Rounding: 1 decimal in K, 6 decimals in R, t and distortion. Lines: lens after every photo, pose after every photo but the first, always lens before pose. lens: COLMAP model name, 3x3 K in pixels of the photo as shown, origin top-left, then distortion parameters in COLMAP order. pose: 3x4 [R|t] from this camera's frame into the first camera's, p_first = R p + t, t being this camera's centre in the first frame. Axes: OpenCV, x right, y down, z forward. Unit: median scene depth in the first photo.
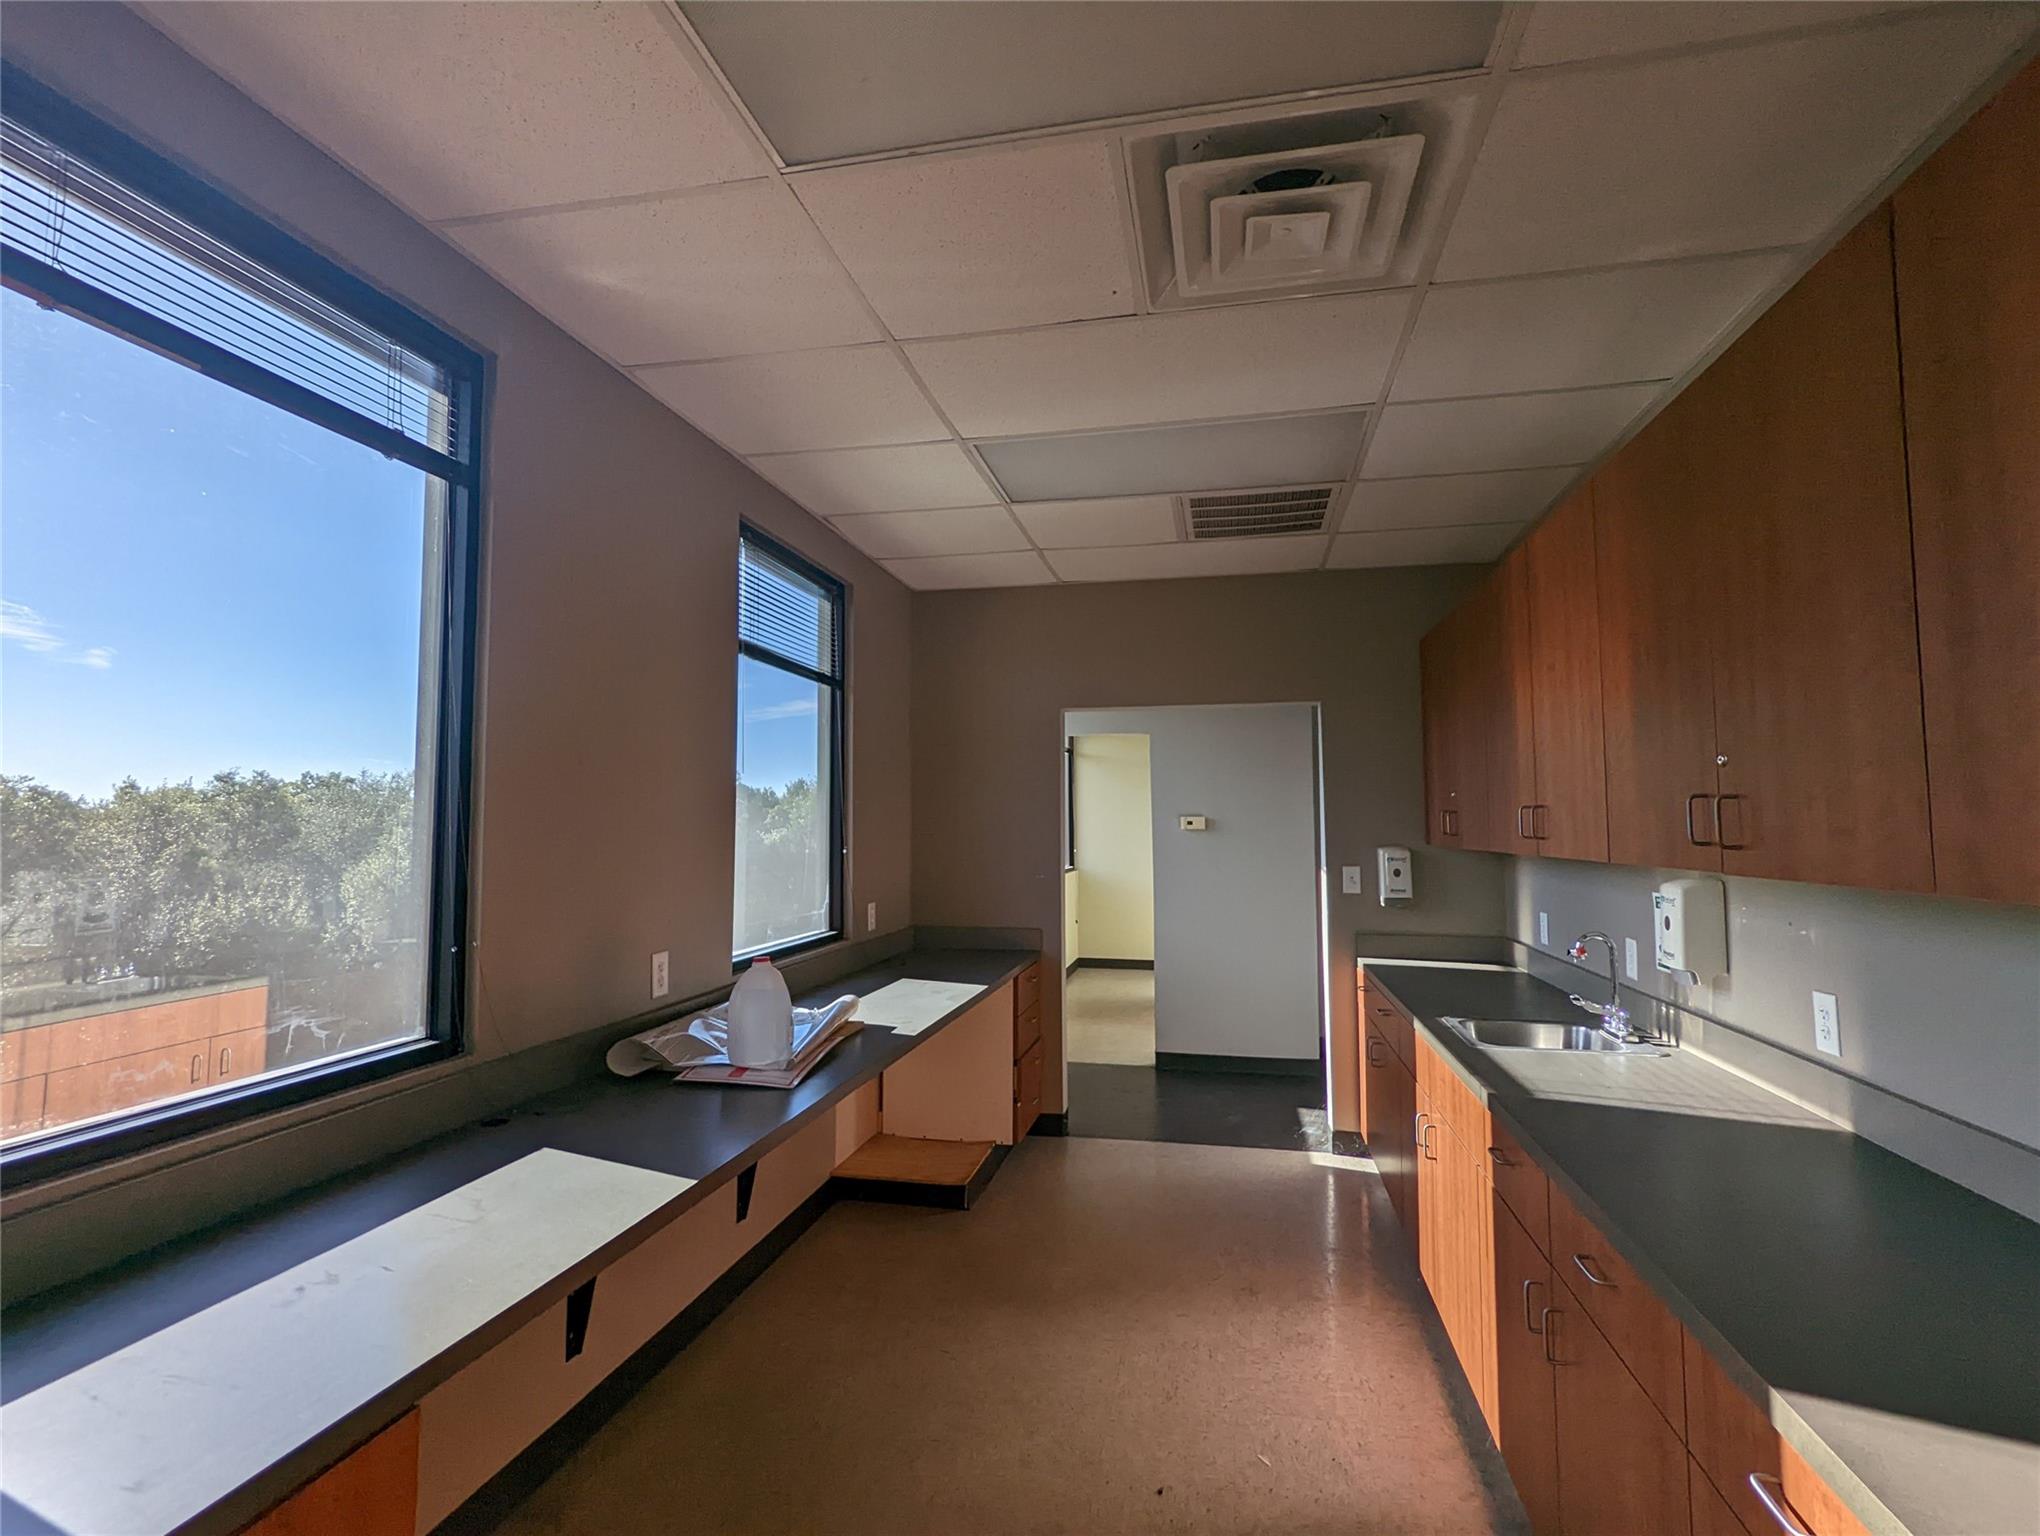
lens RADIAL K [[974.4, 0, 1032.3], [0, 974.4, 768.3], [0, 0, 1]] dist [-0.000745, 0.000393]
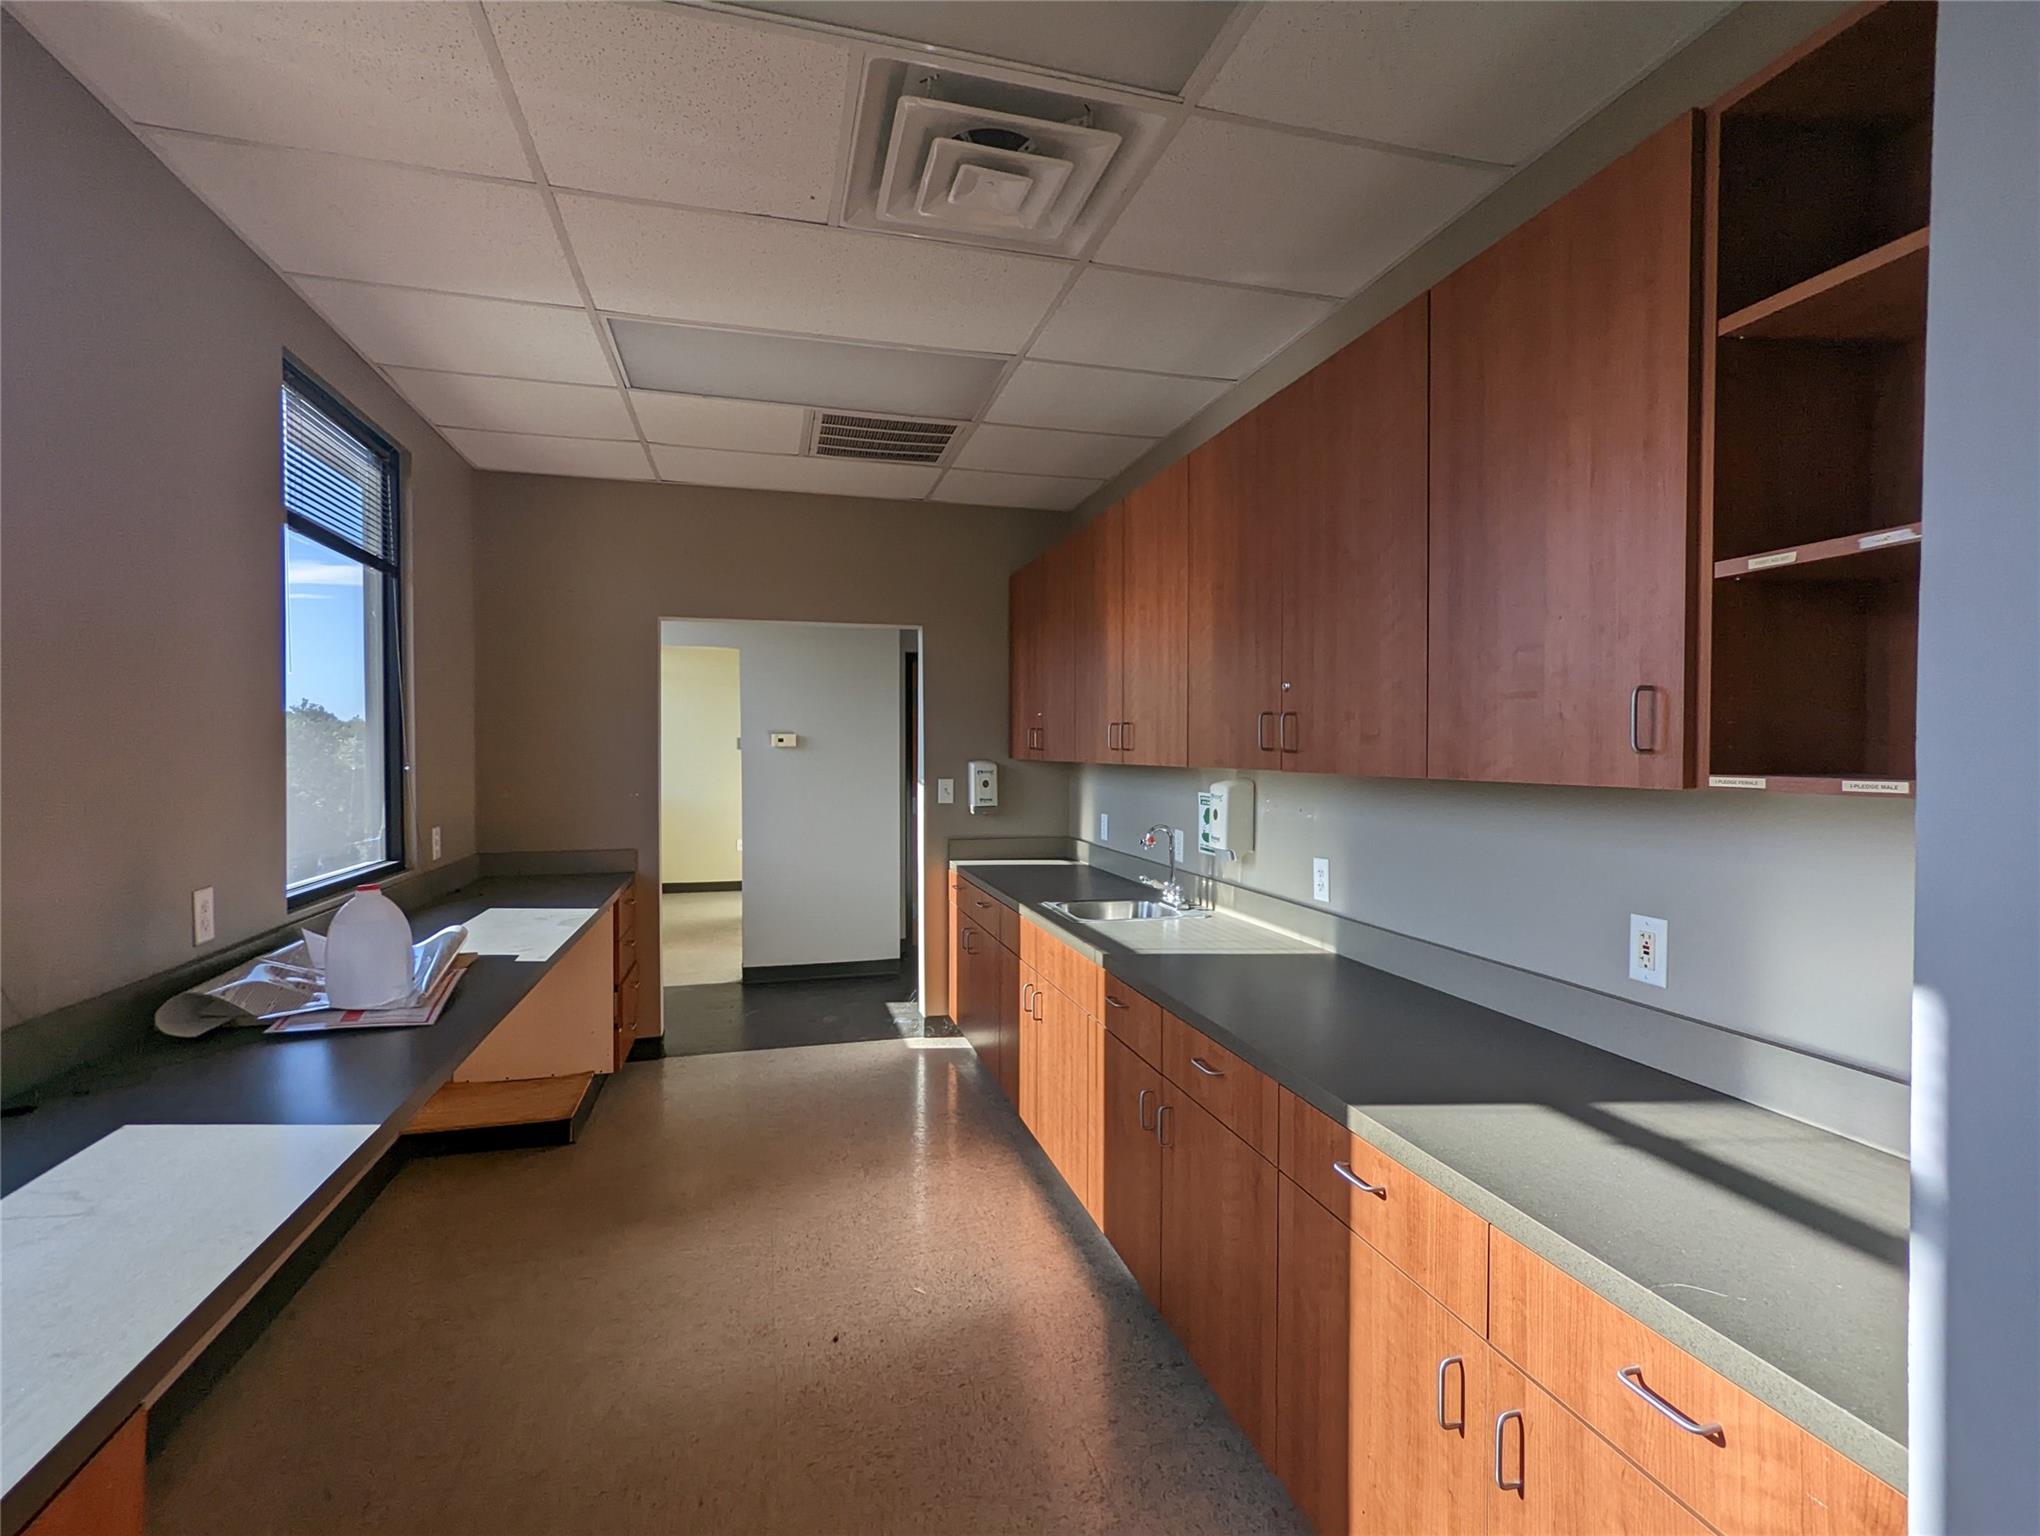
lens RADIAL K [[974.4, 0, 1032.3], [0, 974.4, 768.3], [0, 0, 1]] dist [-0.000745, 0.000393]
pose [[0.888728, -0.007611, 0.458373, -0.120785], [-0.028543, 0.997004, 0.071896, 0.010051], [-0.457546, -0.076979, 0.885847, -0.019055]]
